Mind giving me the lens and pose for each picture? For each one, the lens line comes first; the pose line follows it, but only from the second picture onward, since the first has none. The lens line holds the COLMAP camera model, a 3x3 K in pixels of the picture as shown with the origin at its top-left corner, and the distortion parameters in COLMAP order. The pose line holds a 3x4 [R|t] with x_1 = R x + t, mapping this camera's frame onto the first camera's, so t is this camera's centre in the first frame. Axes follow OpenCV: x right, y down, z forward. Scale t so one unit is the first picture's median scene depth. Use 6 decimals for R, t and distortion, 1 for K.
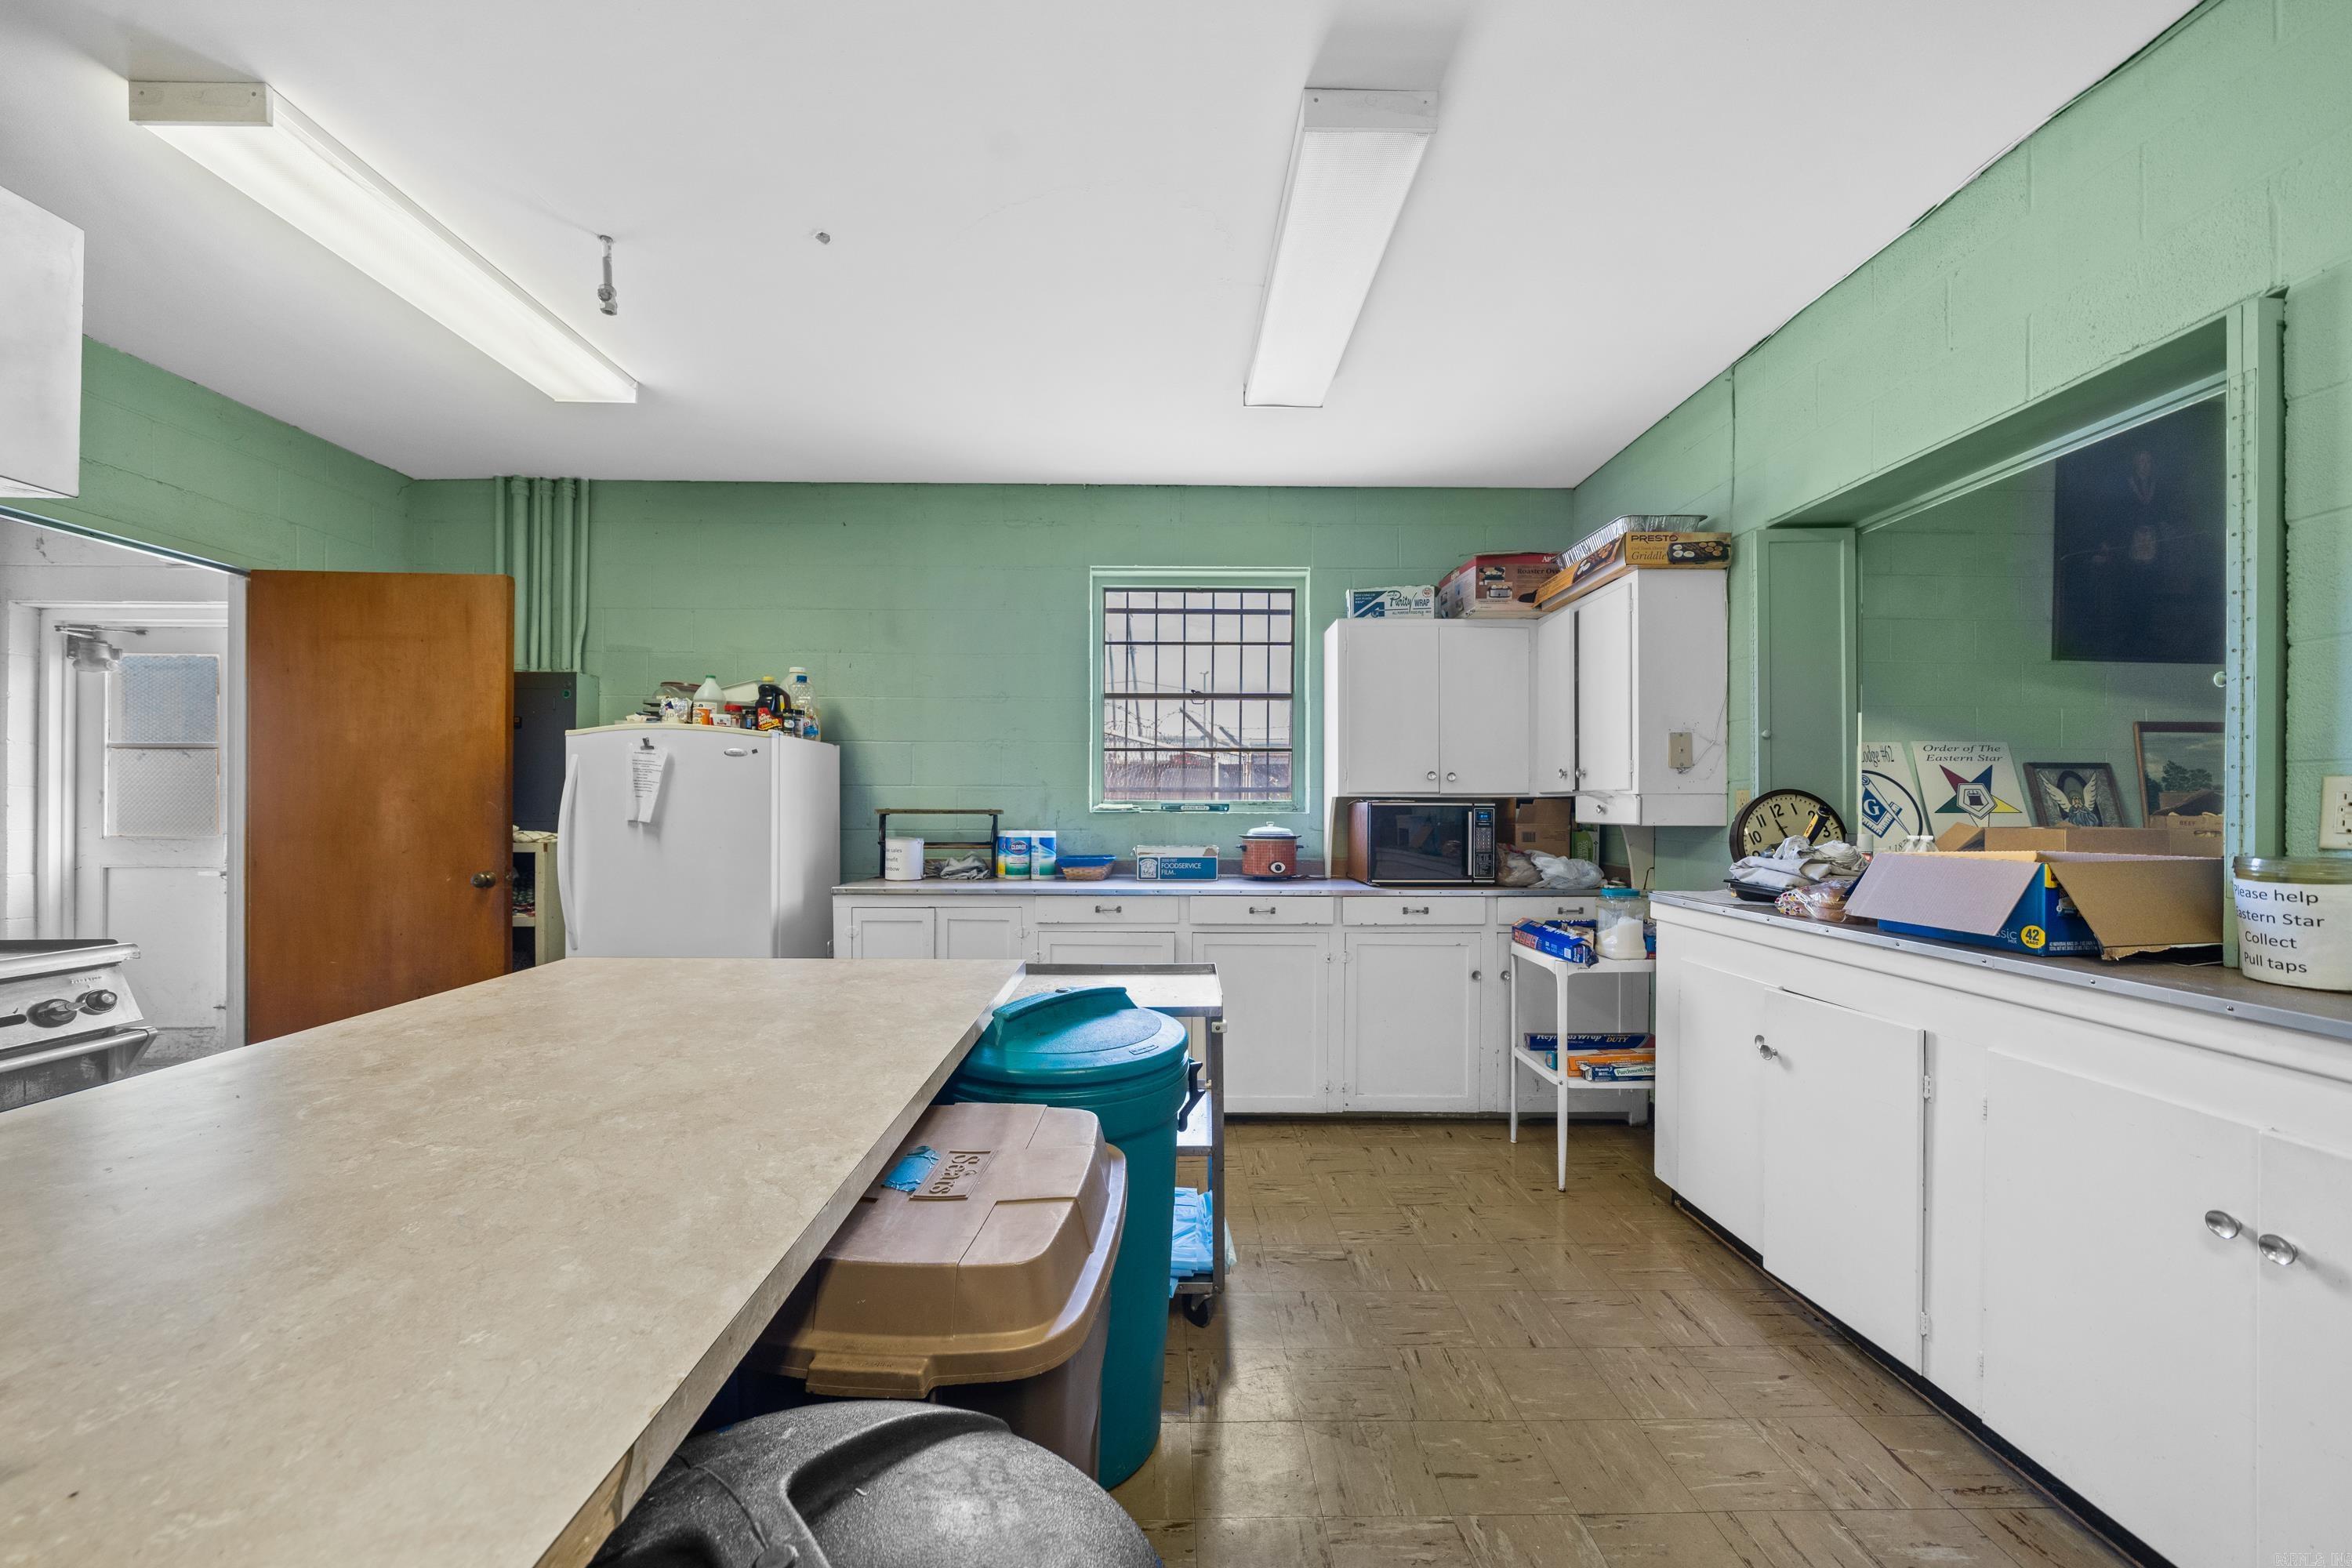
lens RADIAL K [[836.0, 0, 1170.1], [0, 836.0, 802.8], [0, 0, 1]] dist [-0.000987, -0.000342]
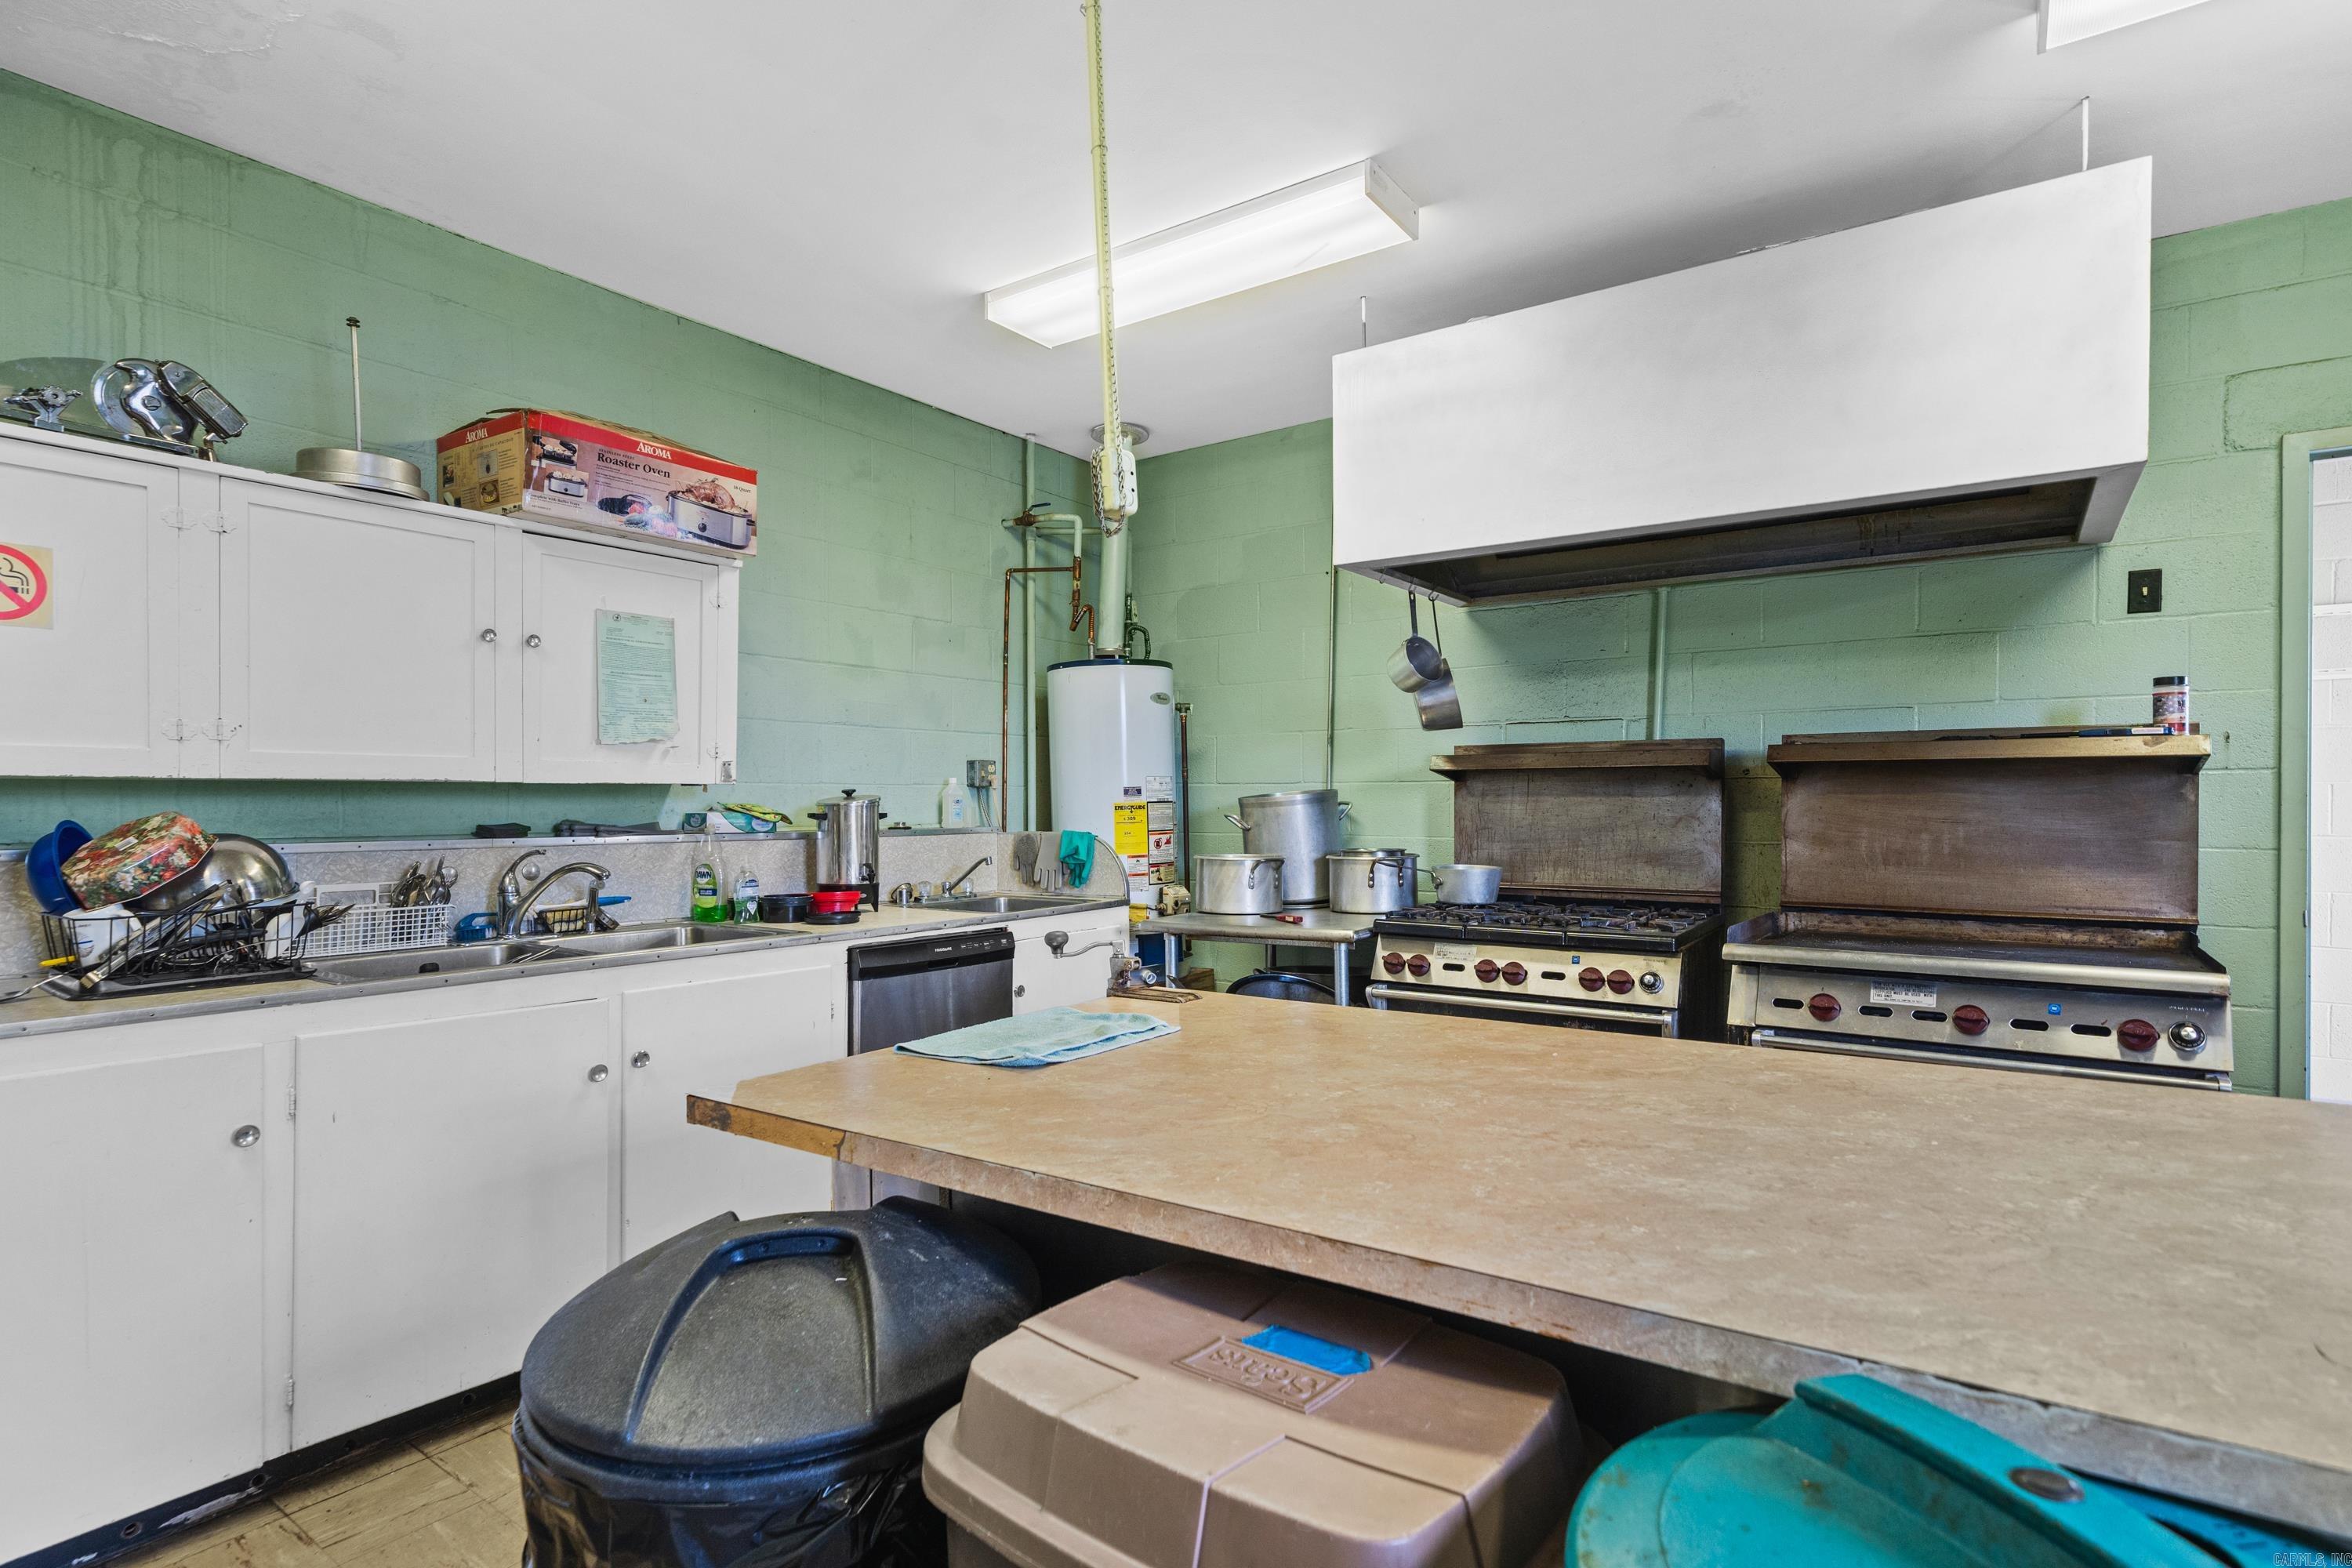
lens RADIAL K [[1158.8, 0, 1162.6], [0, 1158.8, 805.3], [0, 0, 1]] dist [0.002253, 0.000264]
pose [[-0.582849, 0.001112, -0.812580, 0.180925], [0.003374, 0.999994, -0.001052, -0.000395], [0.812573, -0.003355, -0.582849, 0.502698]]
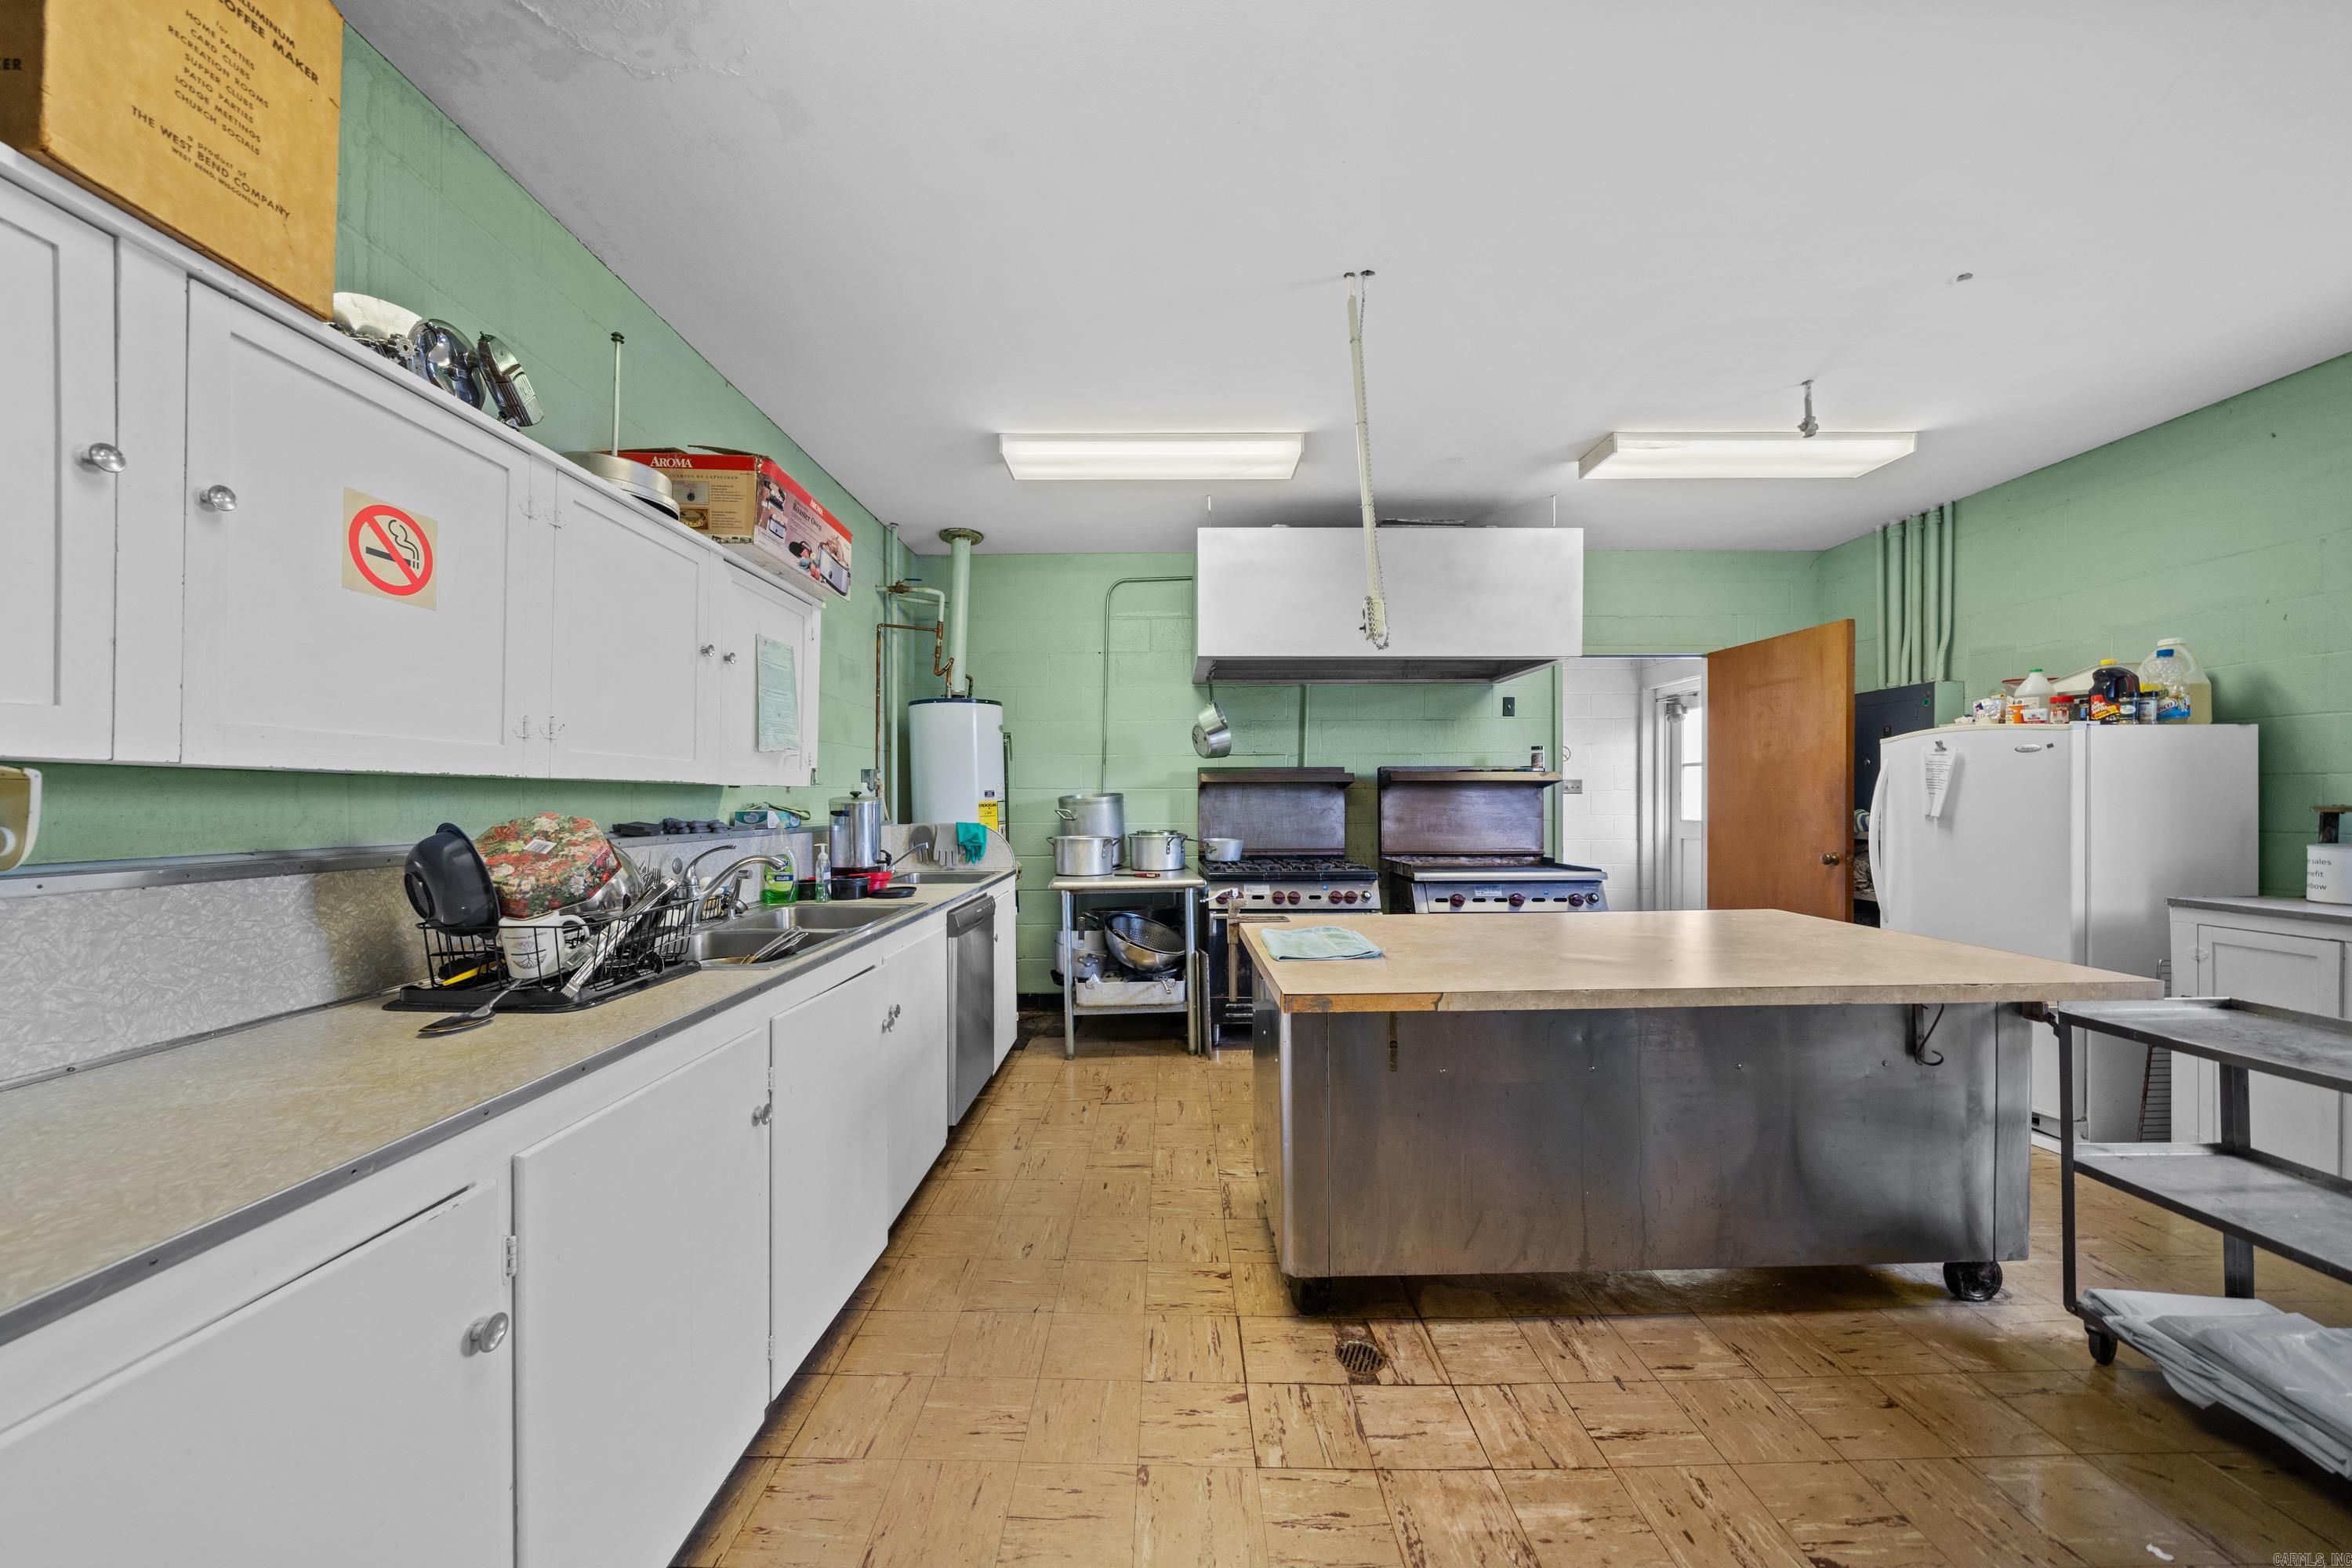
lens RADIAL K [[798.5, 0, 1168.1], [0, 798.5, 796.5], [0, 0, 1]] dist [-0.003969, -0.000071]
pose [[-0.010004, -0.006623, -0.999928, 0.413754], [0.006423, 0.999957, -0.006688, -0.003082], [0.999929, -0.006489, -0.009962, -0.014943]]
